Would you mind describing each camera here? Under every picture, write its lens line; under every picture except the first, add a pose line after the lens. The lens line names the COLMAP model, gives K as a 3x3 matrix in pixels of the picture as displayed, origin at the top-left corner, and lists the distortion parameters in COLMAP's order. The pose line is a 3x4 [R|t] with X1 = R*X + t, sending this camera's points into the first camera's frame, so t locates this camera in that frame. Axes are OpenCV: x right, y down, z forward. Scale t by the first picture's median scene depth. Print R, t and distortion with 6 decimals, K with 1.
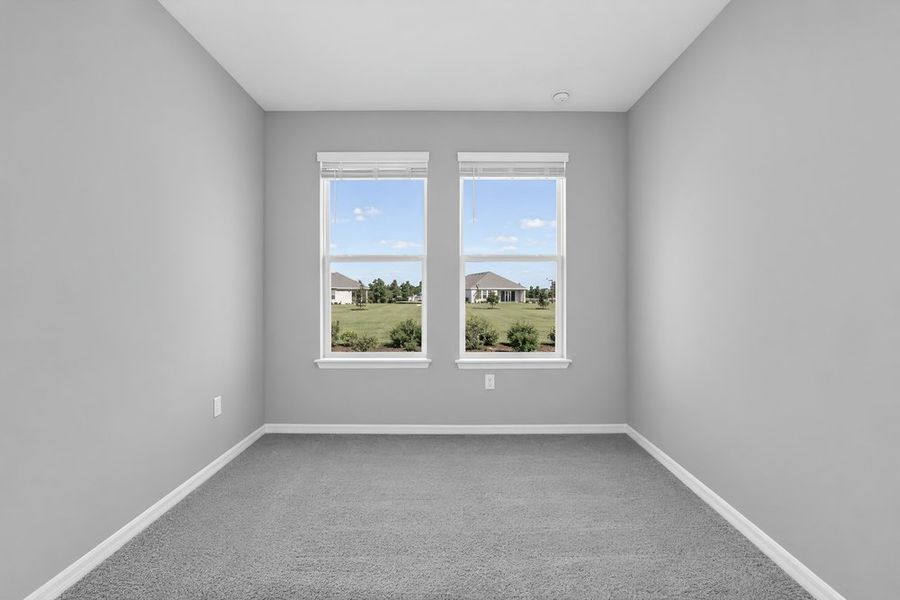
lens RADIAL K [[412.1, 0, 444.3], [0, 412.1, 298.4], [0, 0, 1]] dist [-0.015578, 0.004258]
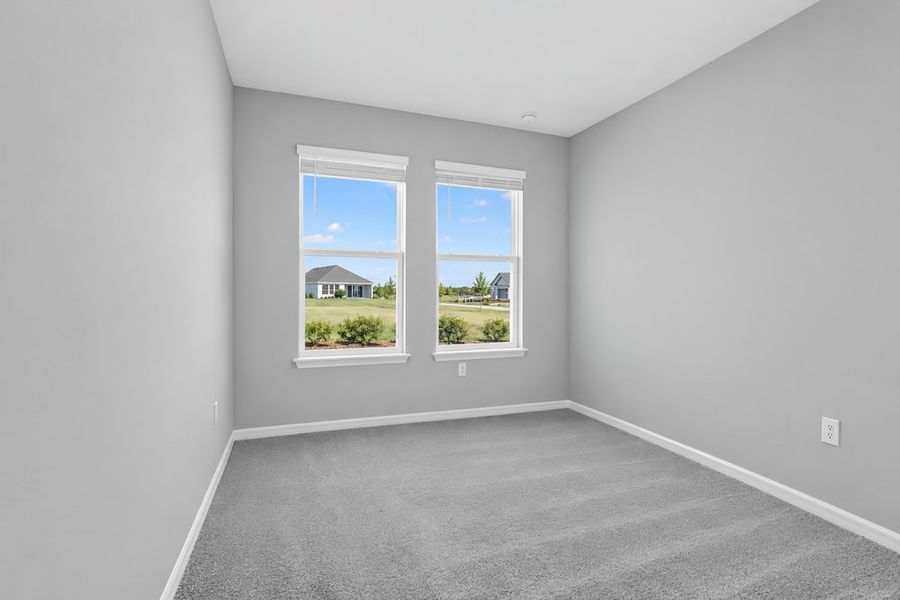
lens RADIAL K [[412.1, 0, 417.3], [0, 412.1, 294.3], [0, 0, 1]] dist [-0.015578, 0.004258]
pose [[0.949254, 0.006294, 0.314447, -0.343027], [-0.006551, 0.999979, -0.000240, -0.002250], [-0.314442, -0.001833, 0.949275, -0.011108]]
